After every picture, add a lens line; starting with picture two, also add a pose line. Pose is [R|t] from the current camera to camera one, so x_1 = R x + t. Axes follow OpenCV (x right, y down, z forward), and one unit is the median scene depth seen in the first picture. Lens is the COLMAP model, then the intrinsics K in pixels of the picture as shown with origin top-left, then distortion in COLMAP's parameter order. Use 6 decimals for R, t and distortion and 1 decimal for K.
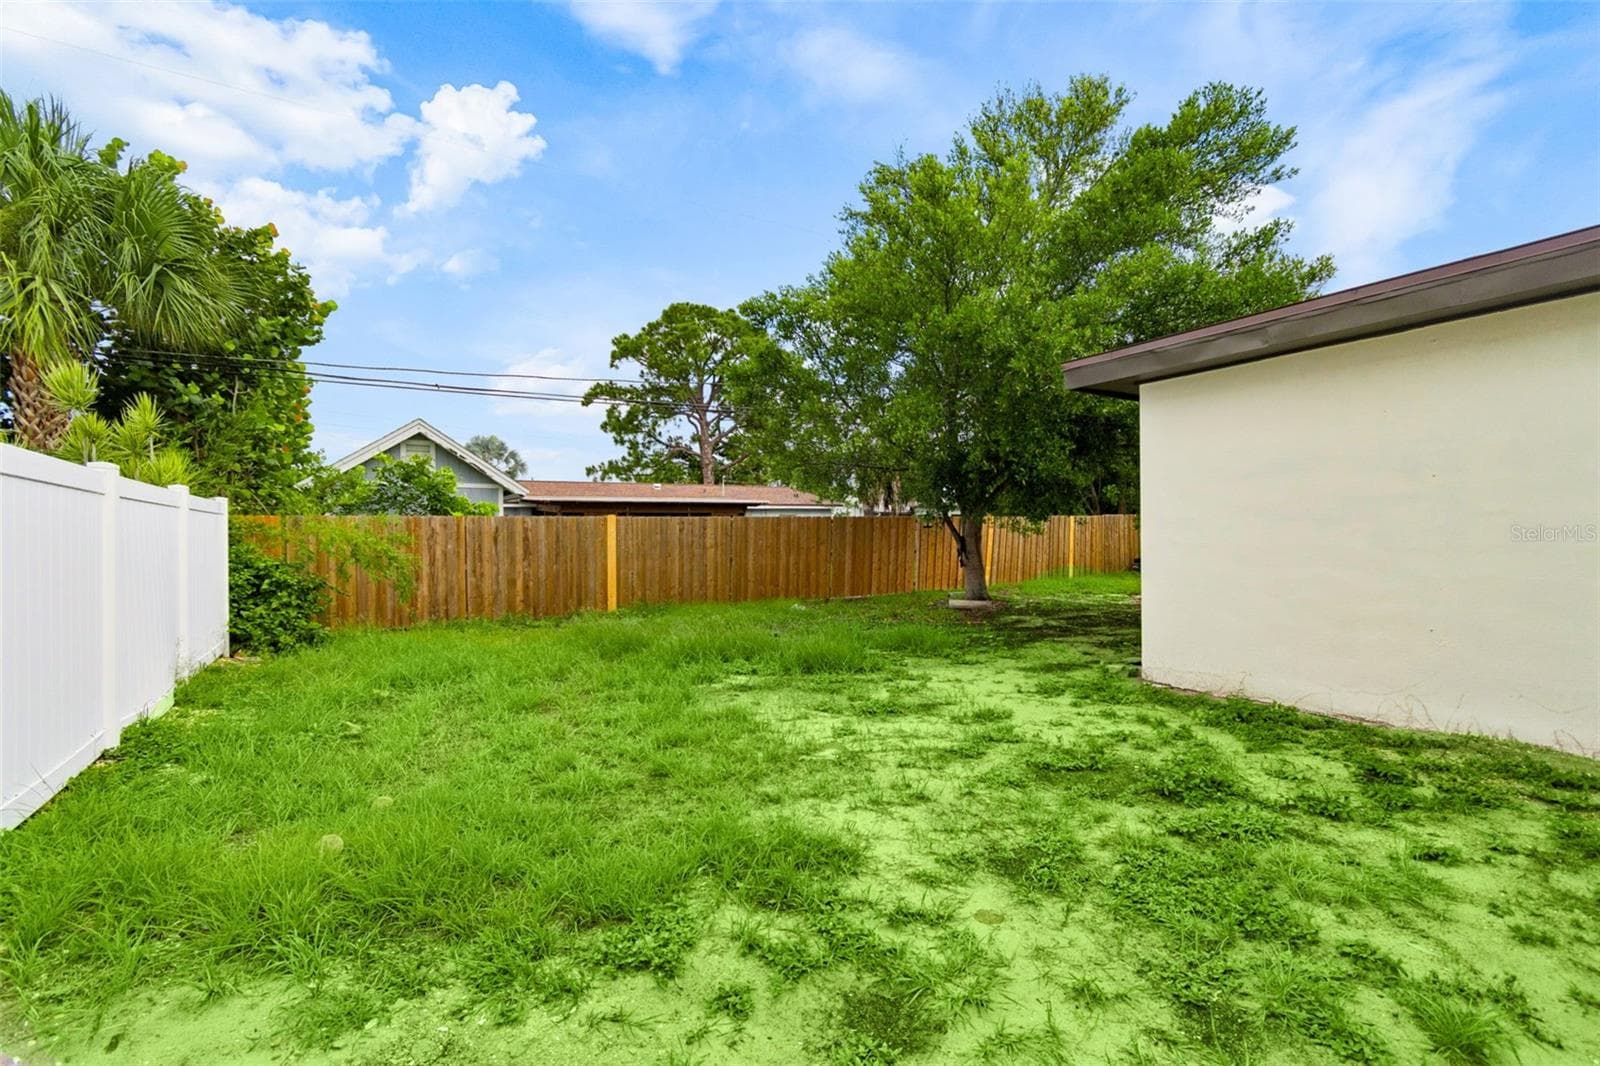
lens RADIAL K [[766.7, 0, 800.0], [0, 766.7, 533.0], [0, 0, 1]] dist [0.030889, -0.000697]
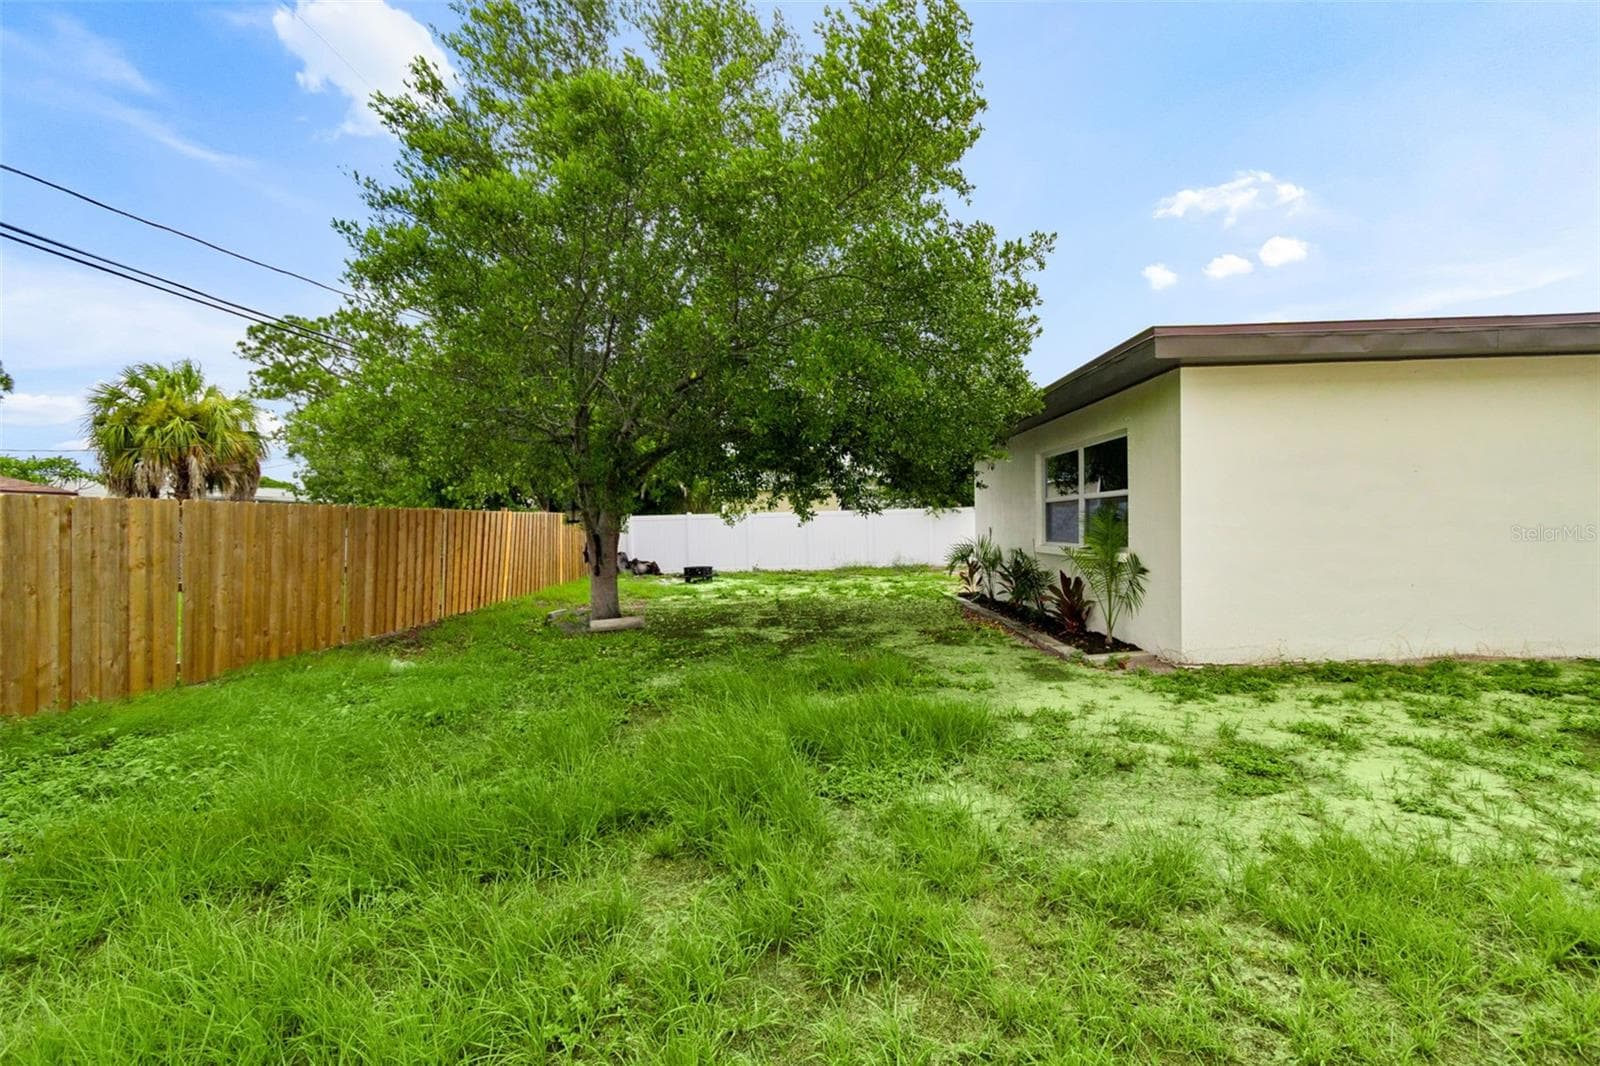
lens RADIAL K [[741.5, 0, 800.0], [0, 741.5, 533.0], [0, 0, 1]] dist [-0.002409, -0.000317]
pose [[0.508575, -0.008271, 0.860978, -0.353668], [0.016272, 0.999868, -0.000007, 0.006984], [-0.860864, 0.014013, 0.508643, 0.528013]]
